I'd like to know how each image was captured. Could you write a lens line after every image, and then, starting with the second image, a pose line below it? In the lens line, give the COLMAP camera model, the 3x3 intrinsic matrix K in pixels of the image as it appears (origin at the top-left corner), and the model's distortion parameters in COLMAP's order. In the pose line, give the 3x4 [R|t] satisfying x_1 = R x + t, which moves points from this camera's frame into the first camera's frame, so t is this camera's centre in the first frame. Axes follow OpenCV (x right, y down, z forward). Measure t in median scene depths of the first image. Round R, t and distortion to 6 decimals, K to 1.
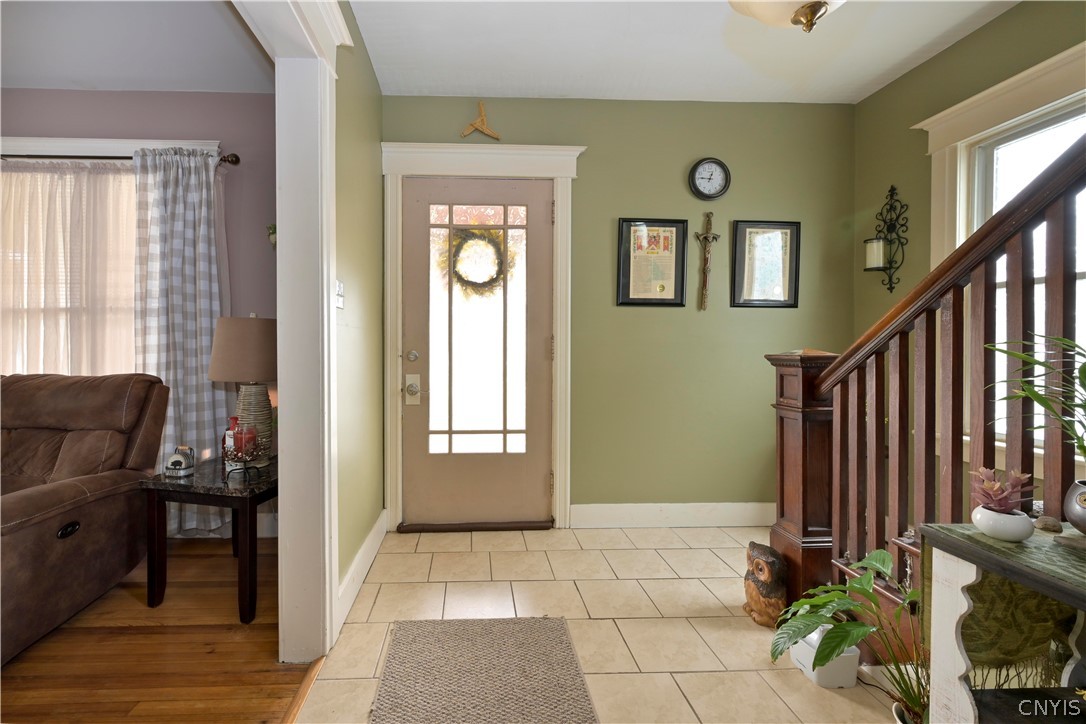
lens RADIAL K [[455.0, 0, 555.5], [0, 455.0, 355.3], [0, 0, 1]] dist [-0.000265, 0.000054]
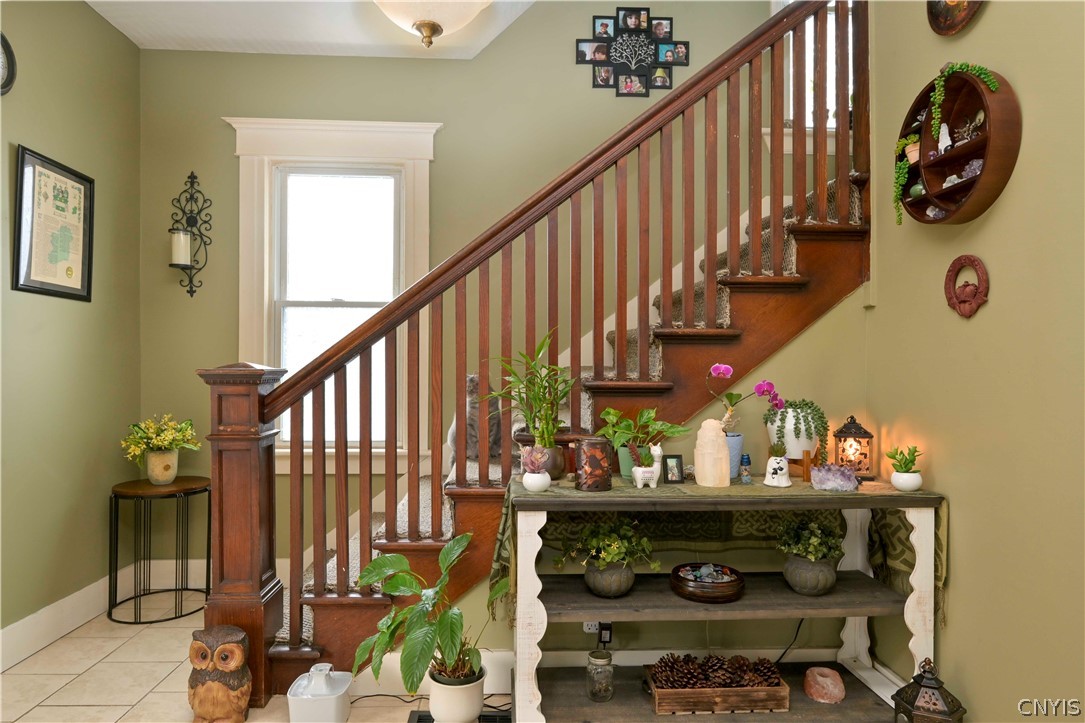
lens RADIAL K [[570.7, 0, 541.1], [0, 570.7, 366.6], [0, 0, 1]] dist [0.000357, 0.000141]
pose [[0.128223, -0.000370, 0.991745, -0.248152], [0.007265, 0.999973, -0.000567, -0.001039], [-0.991719, 0.007278, 0.128222, 0.217524]]
